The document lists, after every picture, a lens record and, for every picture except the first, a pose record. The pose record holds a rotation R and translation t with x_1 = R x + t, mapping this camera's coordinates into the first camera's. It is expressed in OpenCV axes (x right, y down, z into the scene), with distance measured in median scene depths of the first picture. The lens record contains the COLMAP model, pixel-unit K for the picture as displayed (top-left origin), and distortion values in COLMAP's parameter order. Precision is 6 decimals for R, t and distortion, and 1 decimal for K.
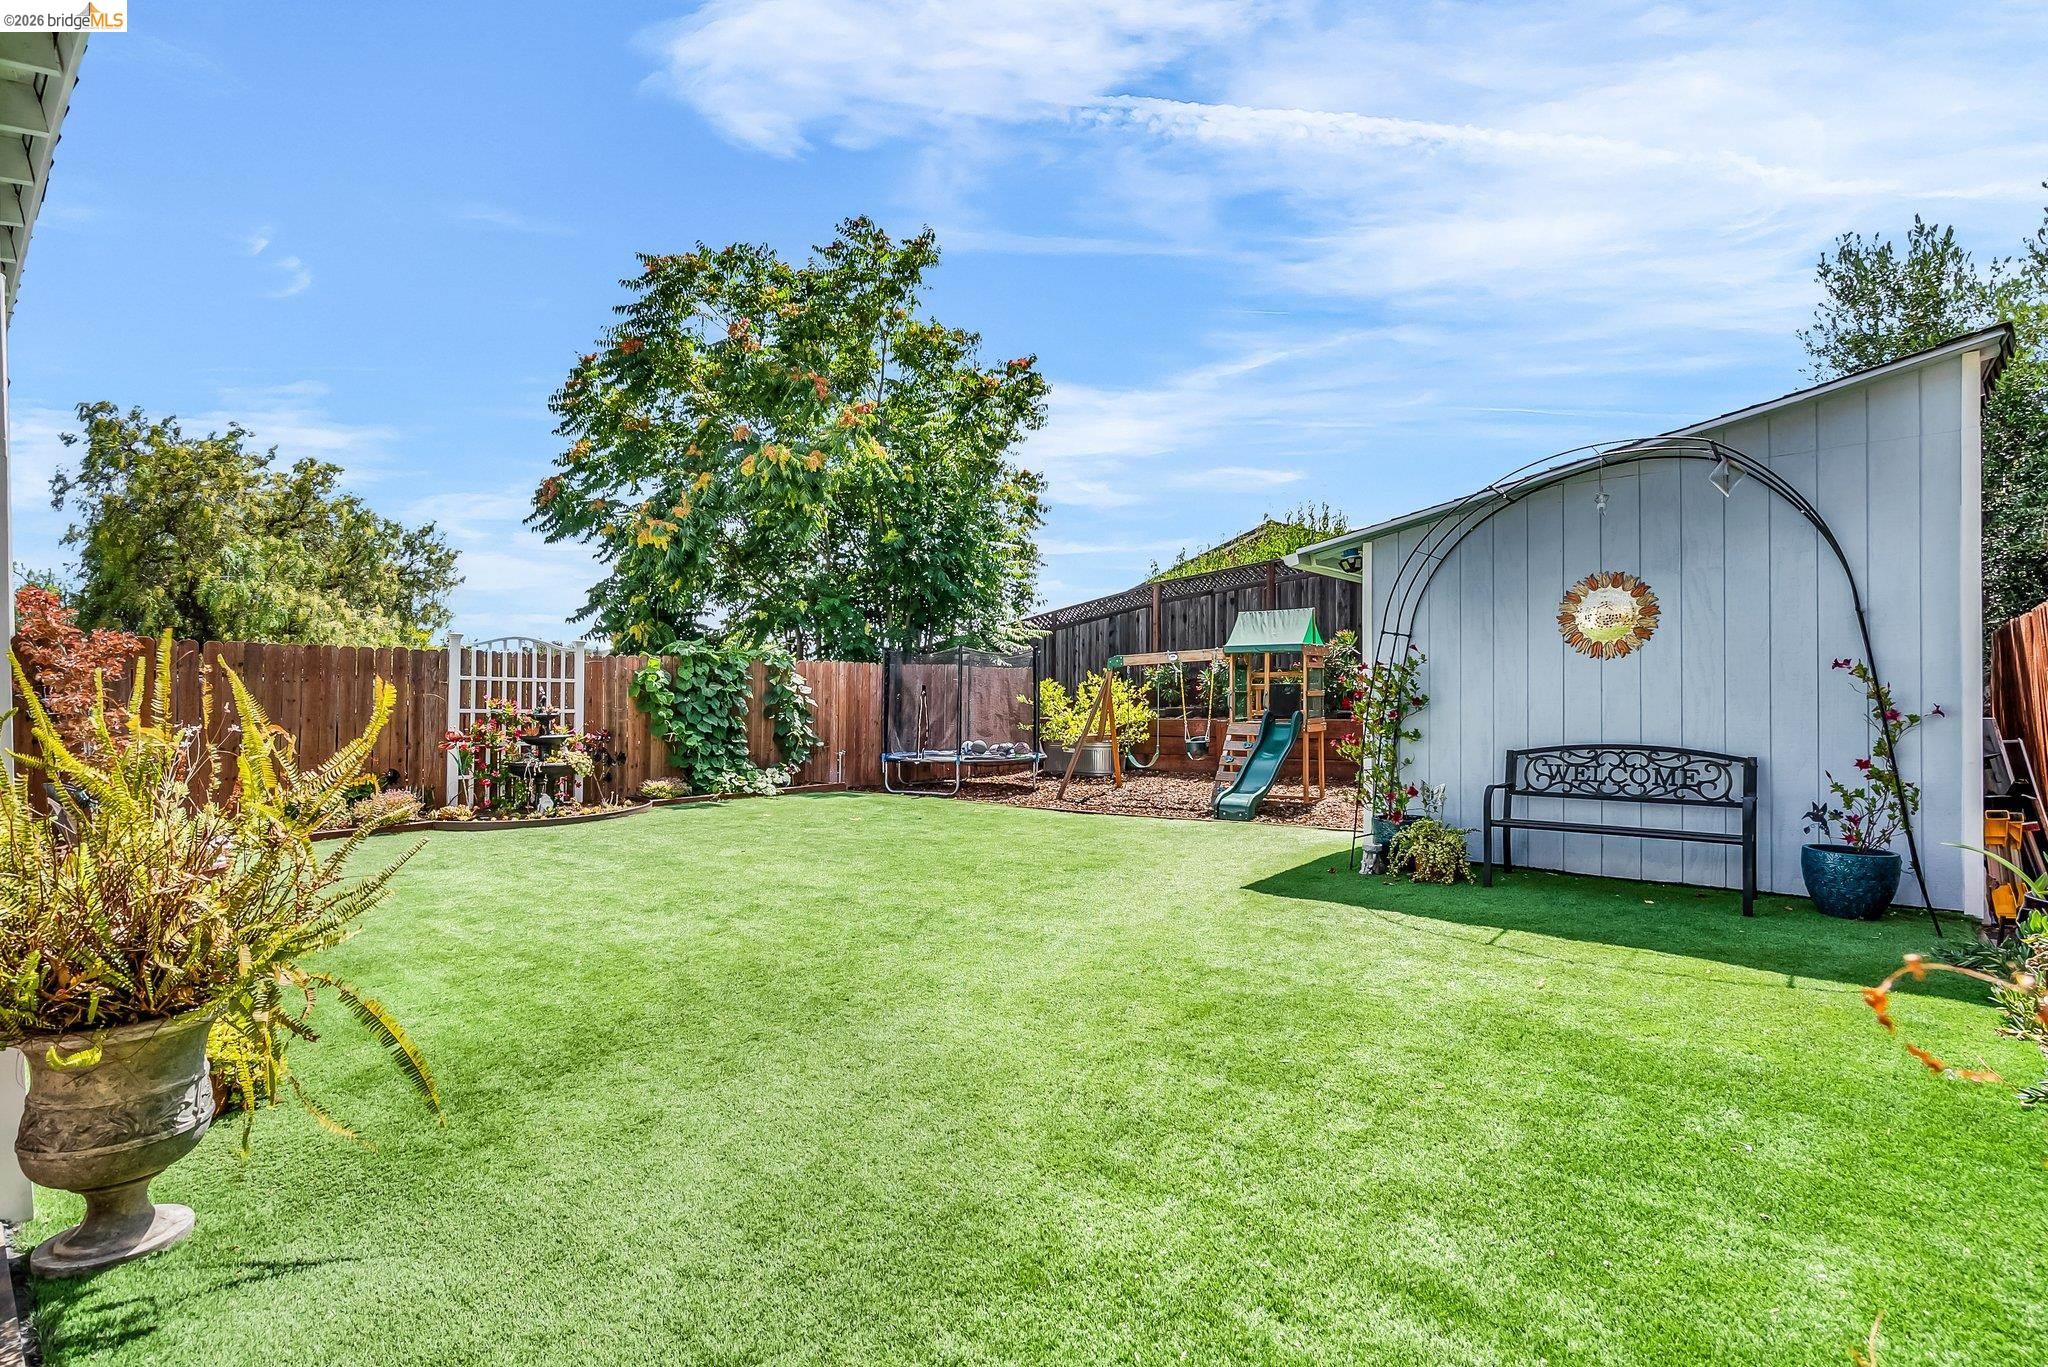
lens RADIAL K [[952.0, 0, 1047.3], [0, 952.0, 698.0], [0, 0, 1]] dist [0.003701, 0.000727]
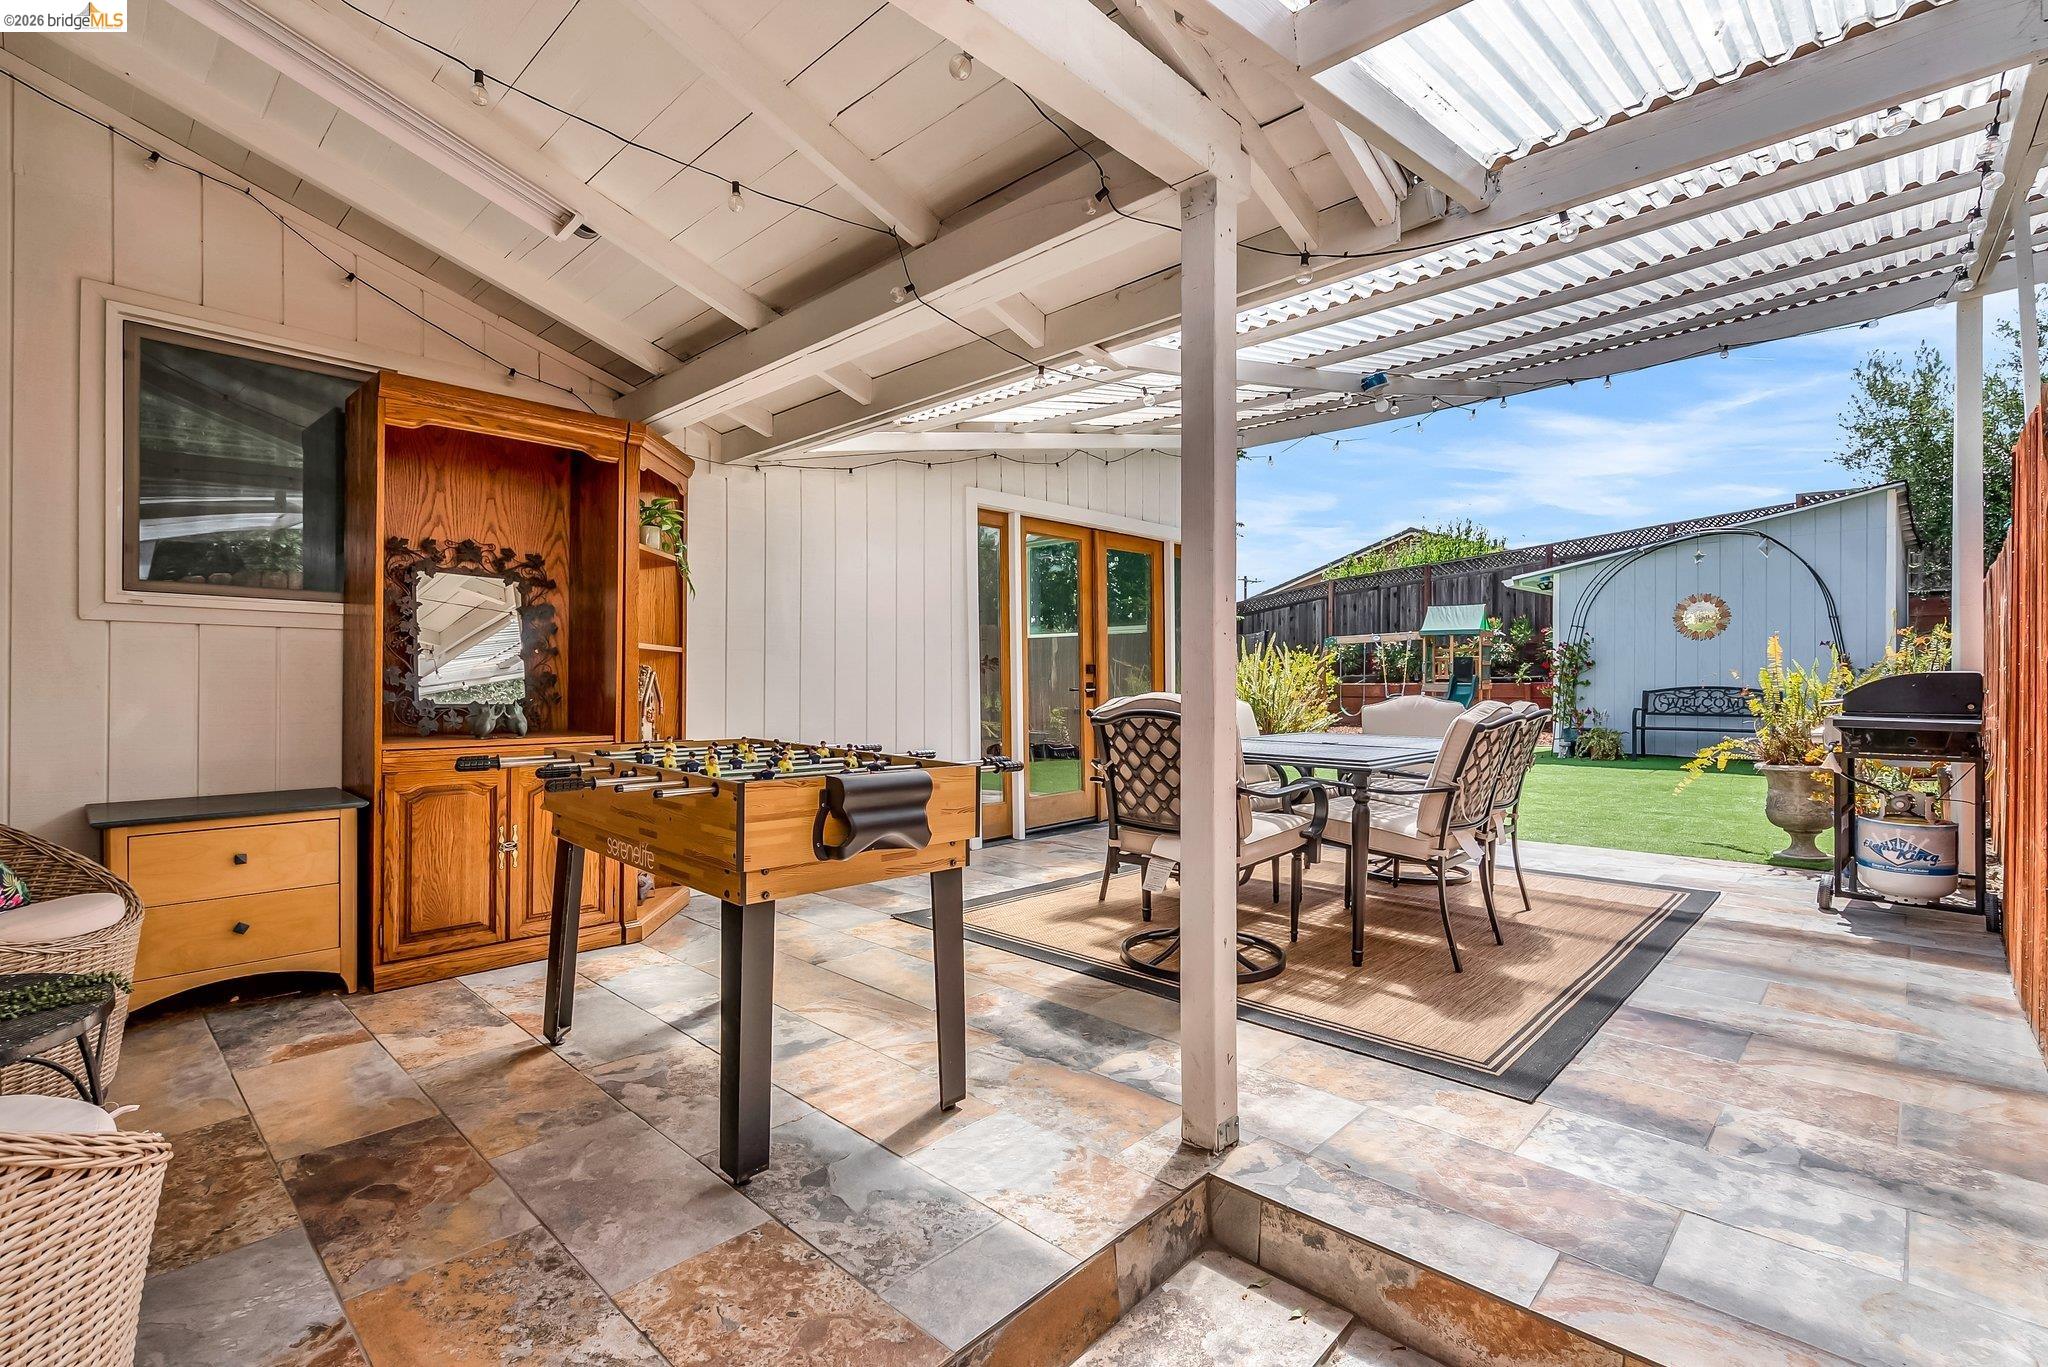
lens RADIAL K [[957.5, 0, 1015.9], [0, 957.5, 680.7], [0, 0, 1]] dist [-0.002395, -0.000199]
pose [[0.997167, 0.002881, -0.075171, -0.325161], [-0.002487, 0.999983, 0.005331, 0.016567], [0.075185, -0.005129, 0.997156, -0.516245]]
